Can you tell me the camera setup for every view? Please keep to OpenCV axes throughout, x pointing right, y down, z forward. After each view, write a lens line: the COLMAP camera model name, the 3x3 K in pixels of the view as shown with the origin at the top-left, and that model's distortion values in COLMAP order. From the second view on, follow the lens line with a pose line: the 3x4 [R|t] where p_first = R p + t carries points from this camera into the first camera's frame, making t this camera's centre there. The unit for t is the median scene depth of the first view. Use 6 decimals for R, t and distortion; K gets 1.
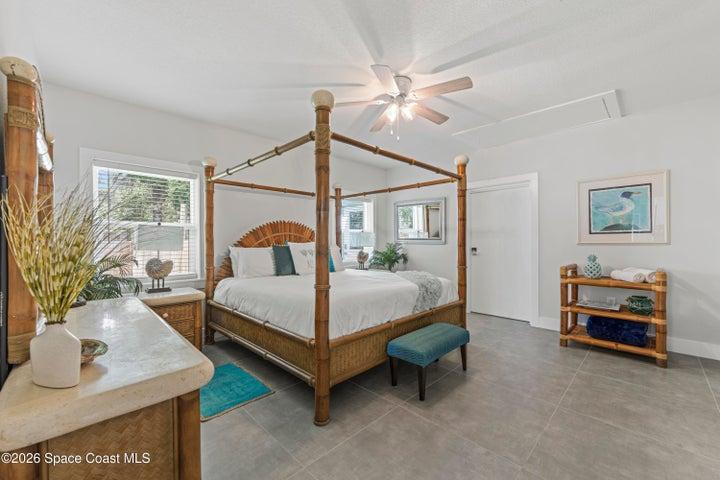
lens RADIAL K [[291.0, 0, 353.8], [0, 291.0, 241.1], [0, 0, 1]] dist [-0.001188, 0.000356]
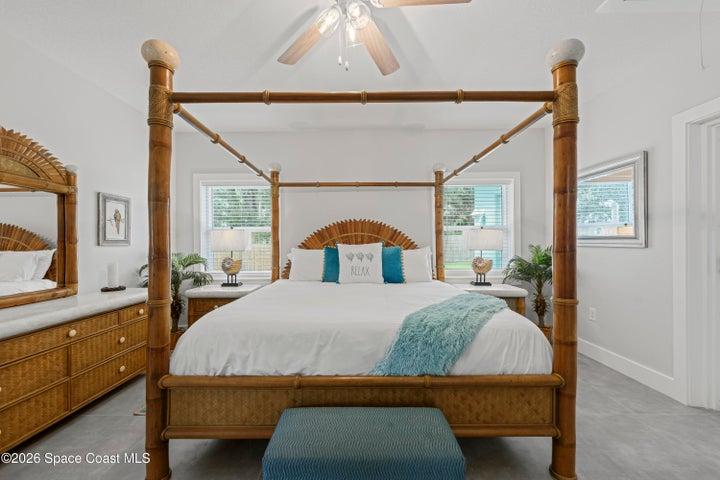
lens RADIAL K [[291.0, 0, 362.8], [0, 291.0, 242.7], [0, 0, 1]] dist [-0.001188, 0.000356]
pose [[0.703344, -0.003558, -0.710841, 0.435940], [0.006006, 0.999982, 0.000937, -0.000409], [0.710824, -0.004928, 0.703353, 0.450018]]
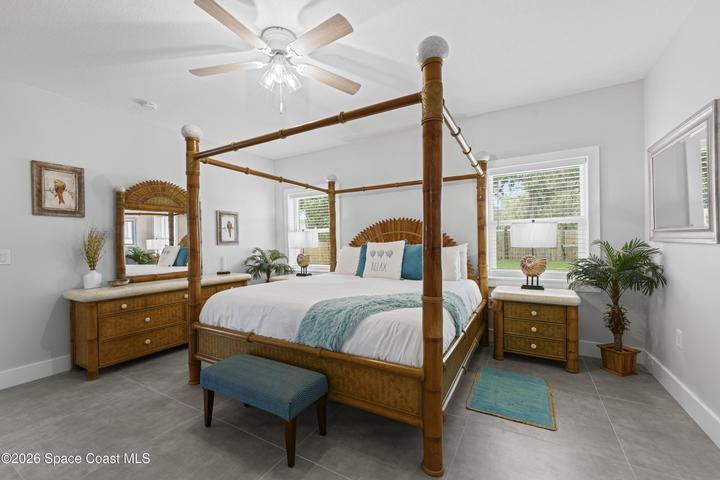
lens RADIAL K [[291.0, 0, 345.2], [0, 291.0, 243.9], [0, 0, 1]] dist [-0.001188, 0.000356]
pose [[0.252146, 0.002690, -0.967685, 0.675758], [0.019942, 0.999769, 0.007976, 0.000608], [0.967484, -0.021309, 0.252035, 0.681341]]
